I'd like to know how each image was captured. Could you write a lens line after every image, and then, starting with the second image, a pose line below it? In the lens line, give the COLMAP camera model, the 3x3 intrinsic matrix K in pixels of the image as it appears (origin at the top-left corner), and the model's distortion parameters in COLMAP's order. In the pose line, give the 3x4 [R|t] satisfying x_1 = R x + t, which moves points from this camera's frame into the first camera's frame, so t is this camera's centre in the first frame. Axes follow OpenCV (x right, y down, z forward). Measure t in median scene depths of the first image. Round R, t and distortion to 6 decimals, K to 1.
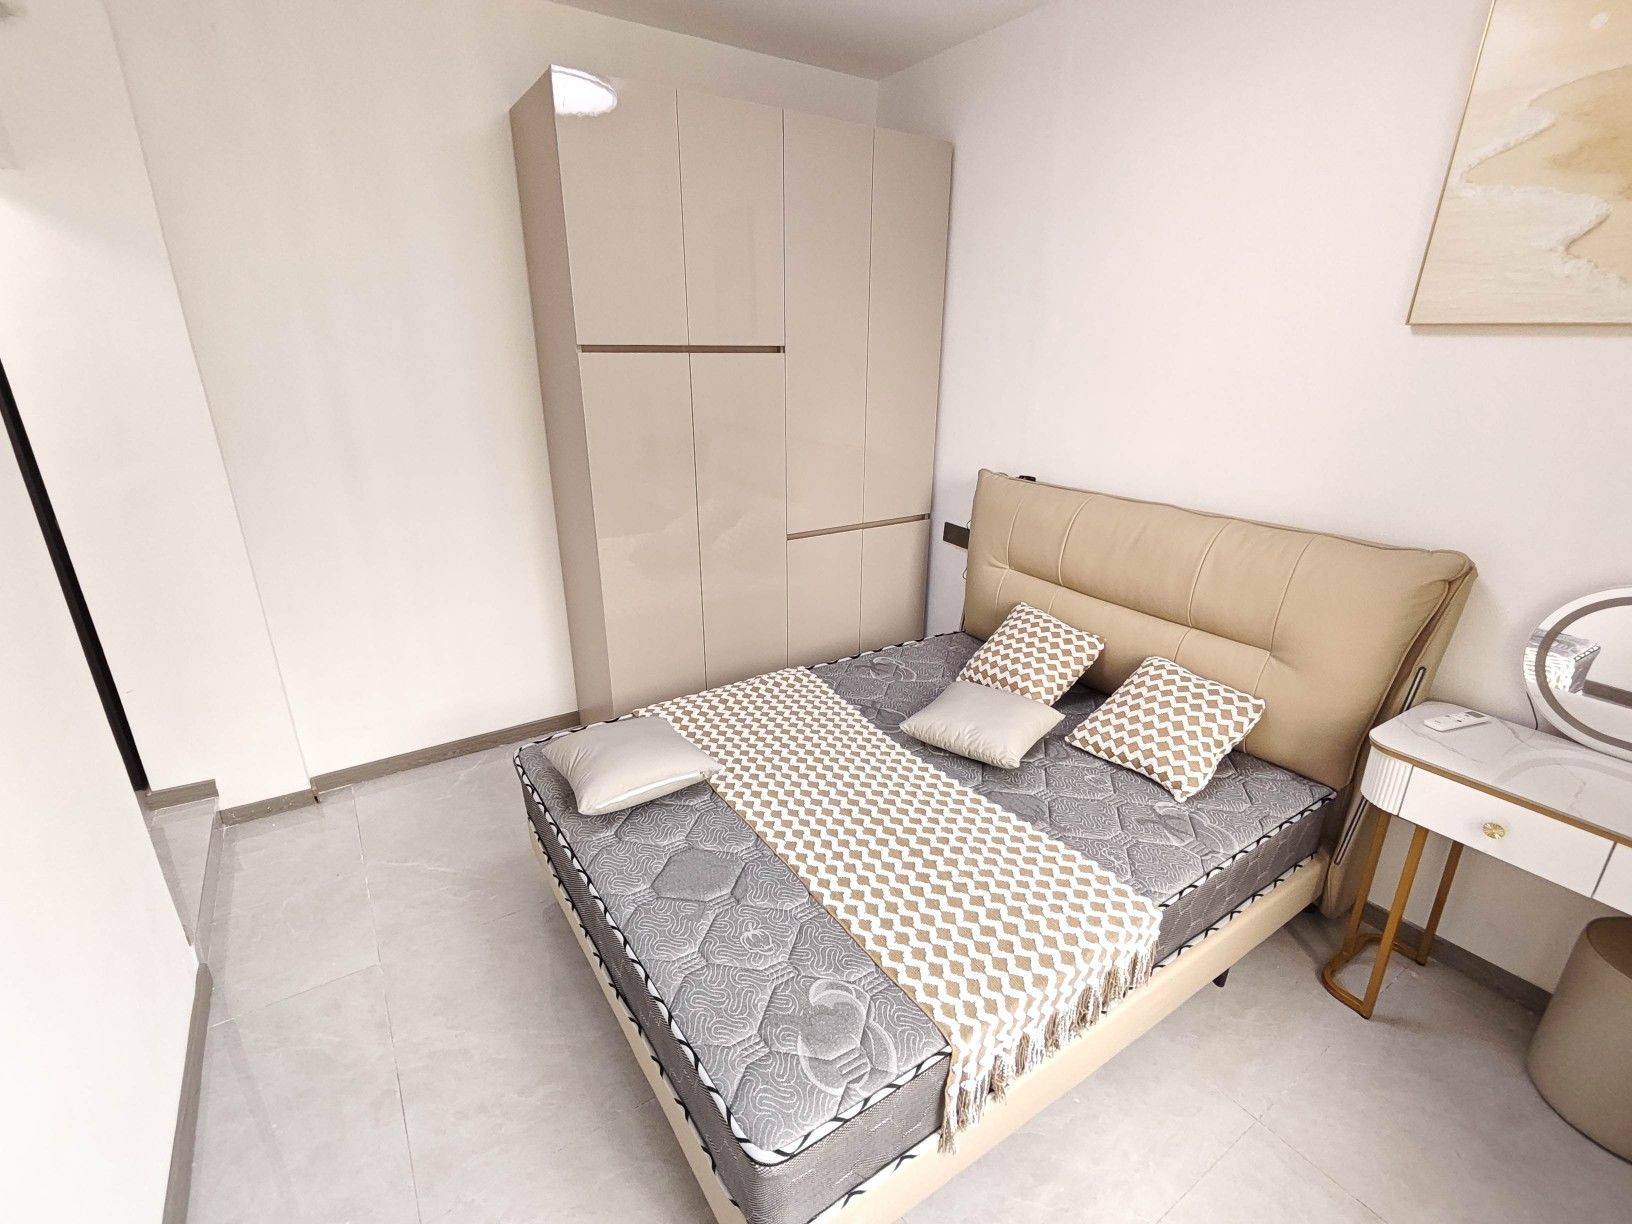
lens RADIAL K [[749.7, 0, 815.7], [0, 749.7, 616.6], [0, 0, 1]] dist [0.001344, -0.001945]
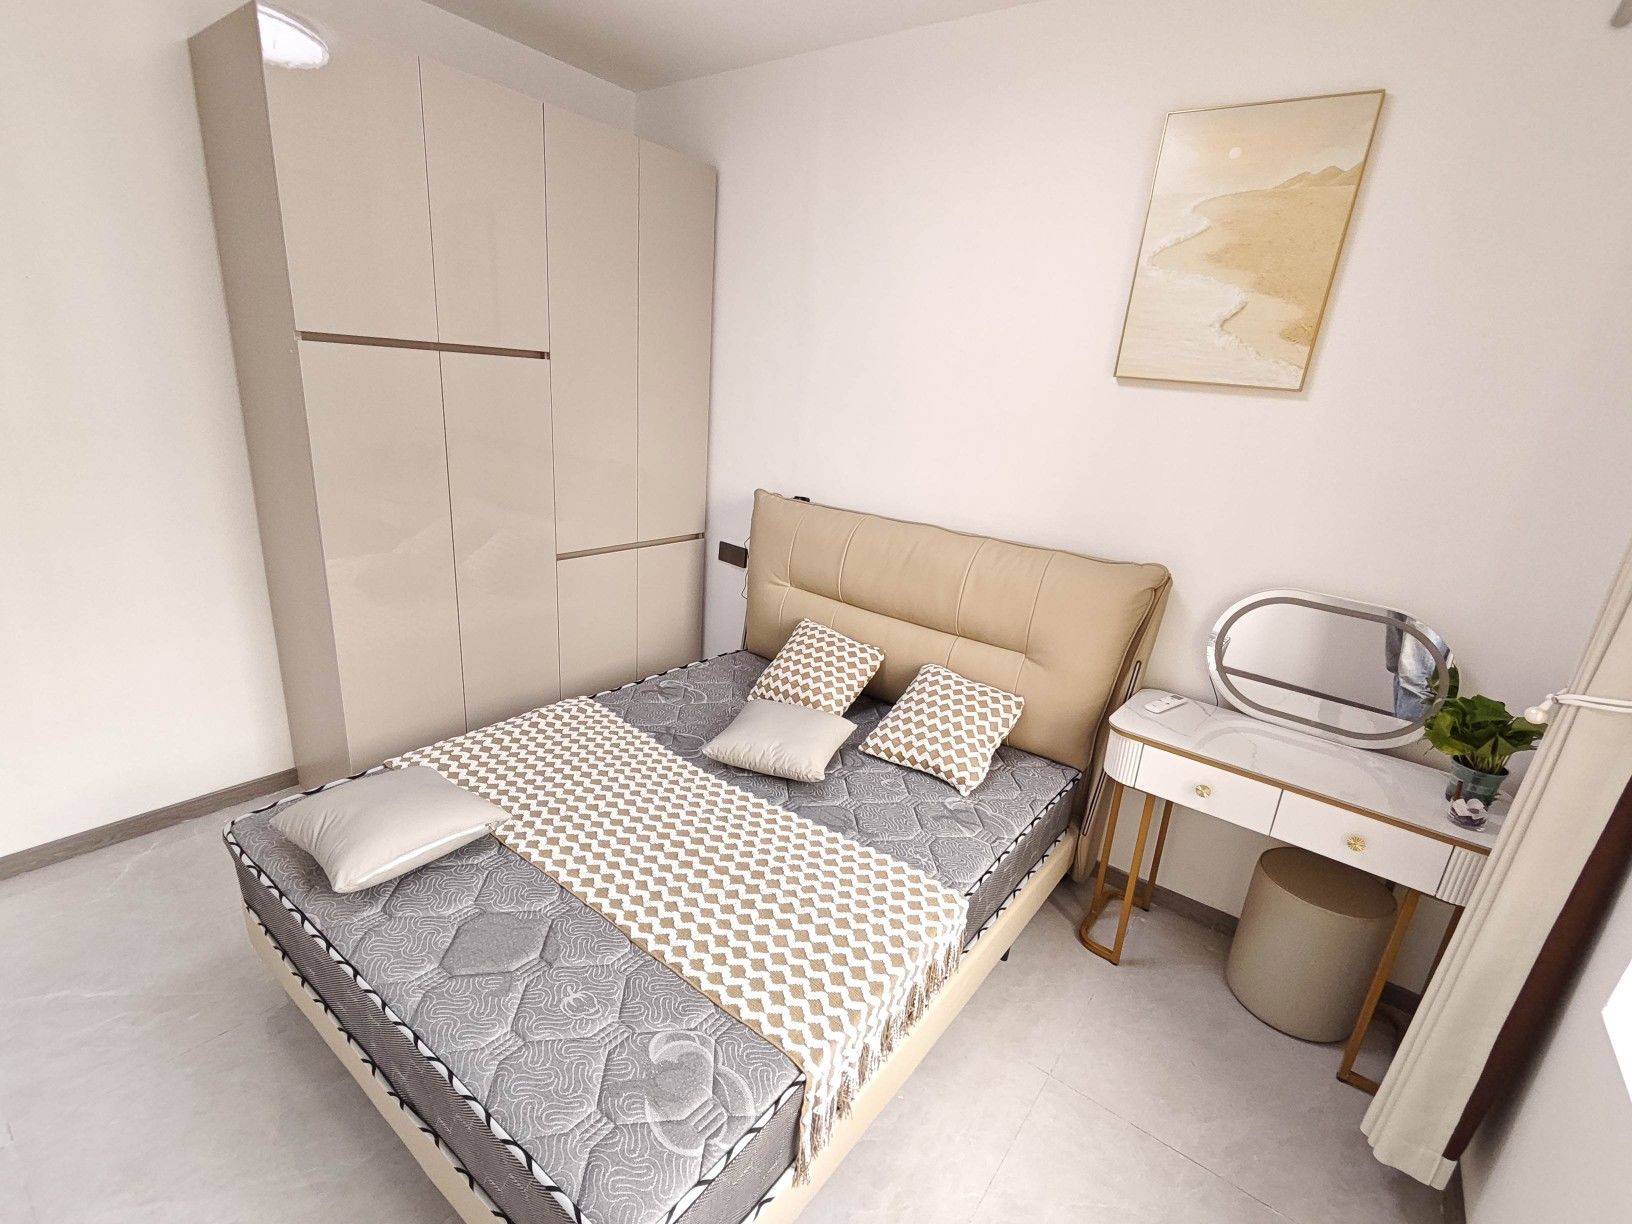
lens RADIAL K [[749.7, 0, 815.3], [0, 749.7, 615.8], [0, 0, 1]] dist [0.001344, -0.001945]
pose [[0.943436, -0.033785, 0.329830, -0.072170], [0.042812, 0.998880, -0.020140, -0.002413], [-0.328780, 0.033122, 0.943825, 0.034067]]
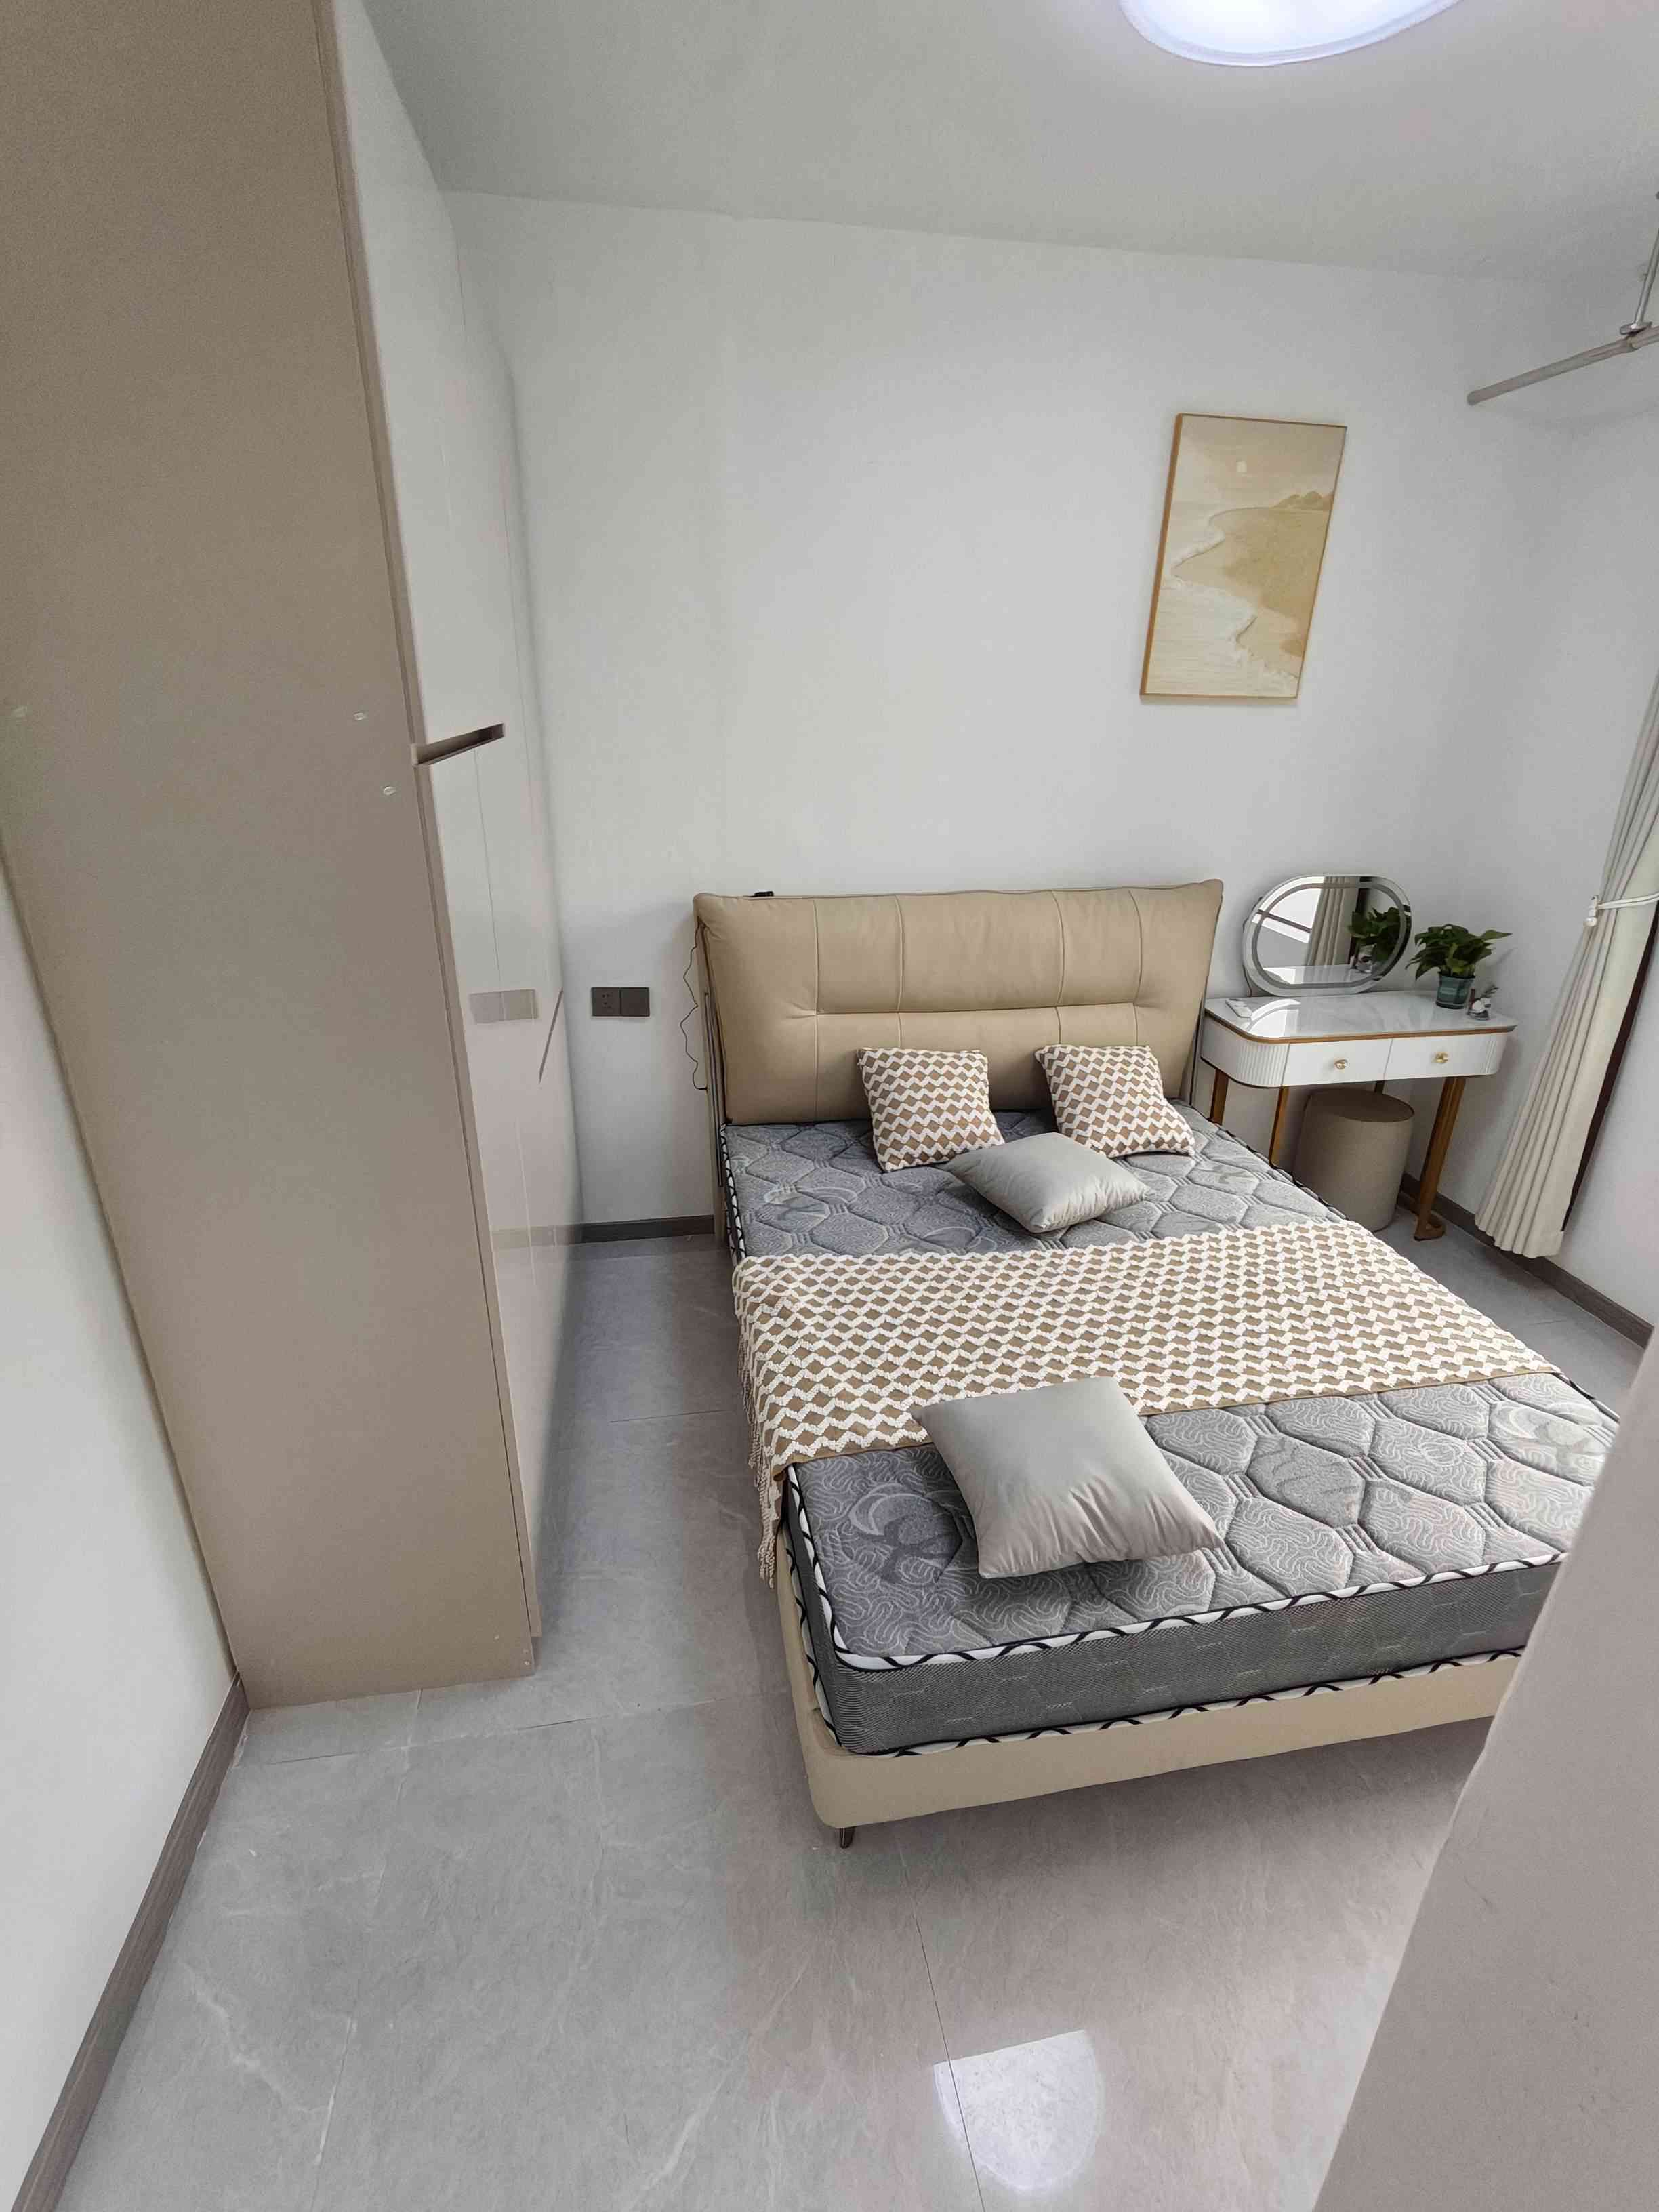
lens RADIAL K [[1016.2, 0, 826.2], [0, 1016.2, 1094.8], [0, 0, 1]] dist [0.001344, -0.001945]
pose [[0.409374, -0.342084, 0.845808, -0.922691], [0.305596, 0.924911, 0.226167, -0.318750], [-0.859665, 0.165889, 0.483174, 0.754420]]
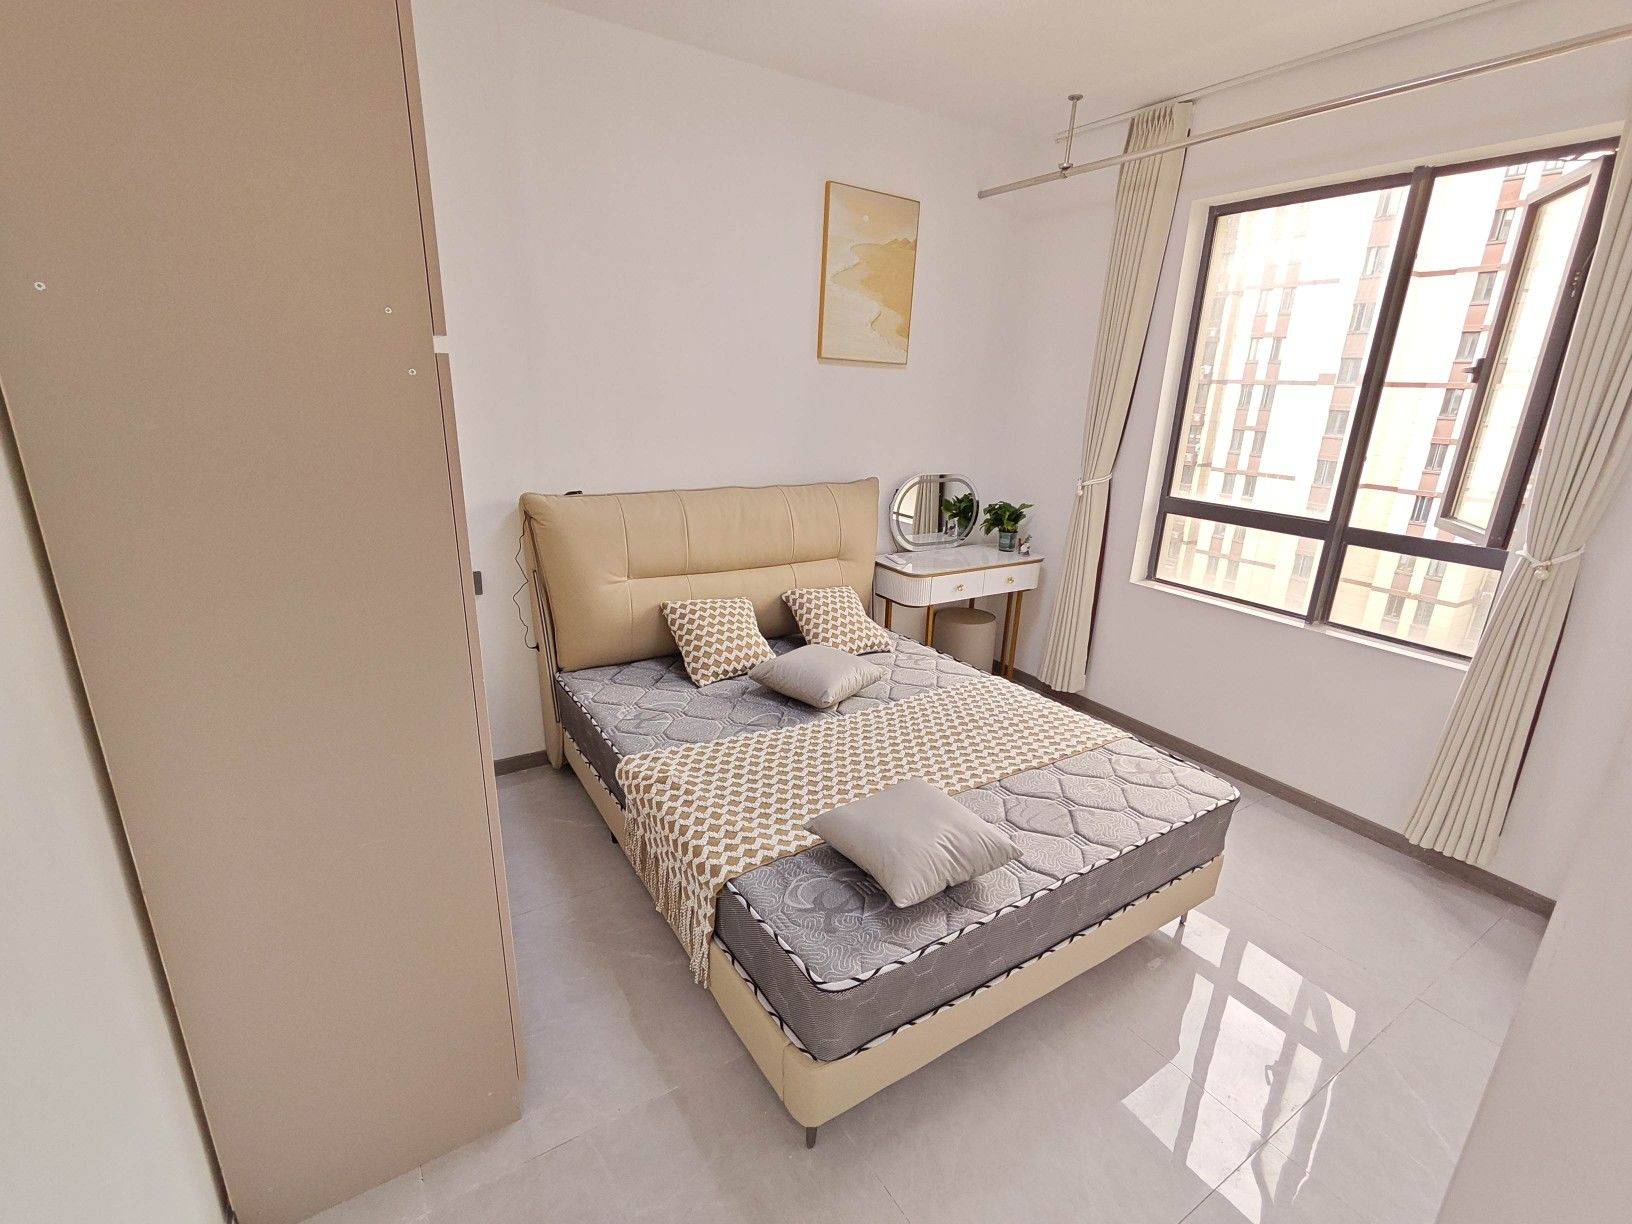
lens RADIAL K [[749.7, 0, 817.2], [0, 749.7, 613.0], [0, 0, 1]] dist [0.001344, -0.001945]
pose [[0.019919, -0.297802, 0.954420, -1.042942], [0.307198, 0.910254, 0.277610, -0.329819], [-0.951437, 0.287666, 0.109616, 0.972317]]
